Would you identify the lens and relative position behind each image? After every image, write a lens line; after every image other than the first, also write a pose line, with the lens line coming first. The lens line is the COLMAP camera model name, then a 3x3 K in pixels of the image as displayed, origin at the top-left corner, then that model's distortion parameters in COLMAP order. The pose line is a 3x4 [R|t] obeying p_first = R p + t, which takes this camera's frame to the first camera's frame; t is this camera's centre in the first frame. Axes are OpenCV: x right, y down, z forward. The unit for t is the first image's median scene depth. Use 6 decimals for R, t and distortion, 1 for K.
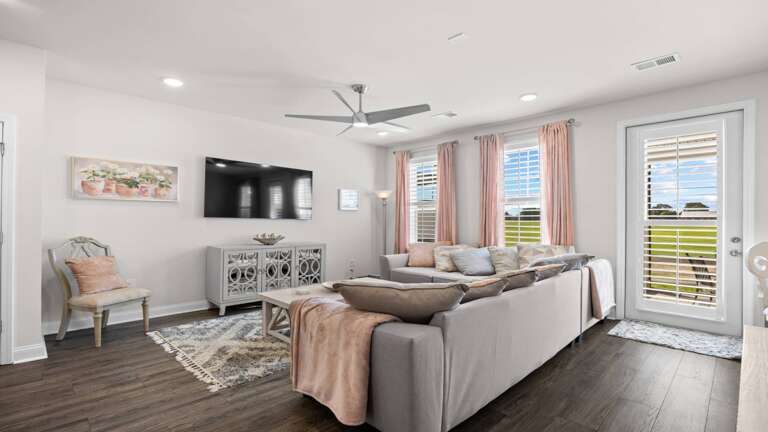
lens RADIAL K [[355.3, 0, 384.4], [0, 355.3, 216.8], [0, 0, 1]] dist [-0.013601, -0.000031]
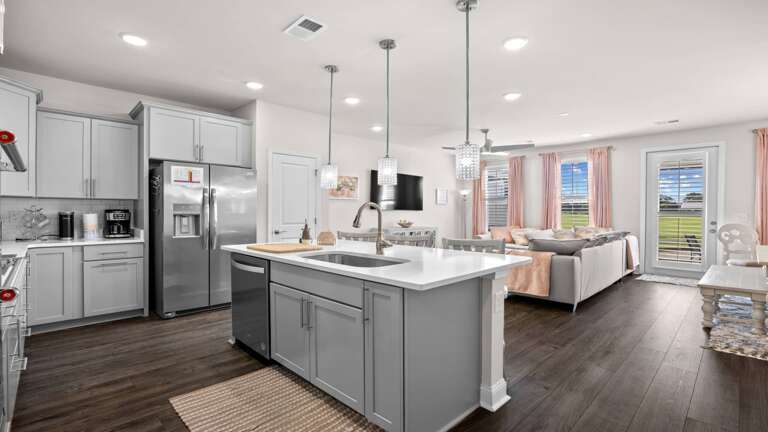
lens RADIAL K [[355.3, 0, 382.6], [0, 355.3, 213.0], [0, 0, 1]] dist [-0.013601, -0.000031]
pose [[0.999996, 0.000051, -0.002867, -0.491068], [-0.000005, 0.999875, 0.015832, -0.007728], [0.002867, -0.015832, 0.999871, -0.583880]]
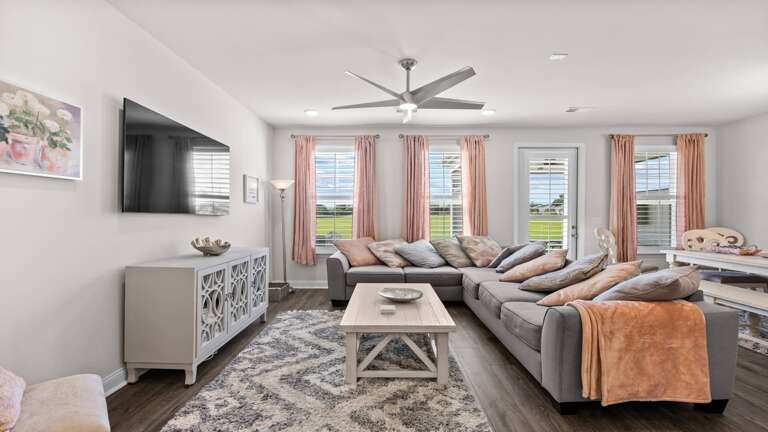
lens RADIAL K [[355.3, 0, 384.0], [0, 355.3, 215.0], [0, 0, 1]] dist [-0.013601, -0.000031]
pose [[0.709229, -0.002592, 0.704974, -0.653745], [-0.006947, 0.999919, 0.010665, -0.003407], [-0.704944, -0.012462, 0.709153, 0.383630]]
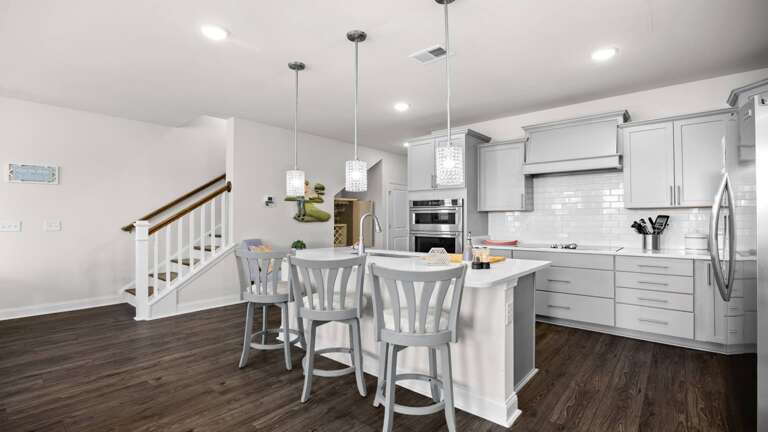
lens RADIAL K [[355.3, 0, 386.4], [0, 355.3, 217.2], [0, 0, 1]] dist [-0.013601, -0.000031]
pose [[-0.994378, -0.002603, -0.105861, -0.471034], [-0.000669, 0.999832, -0.018301, 0.006126], [0.105891, -0.018128, -0.994212, 0.760527]]
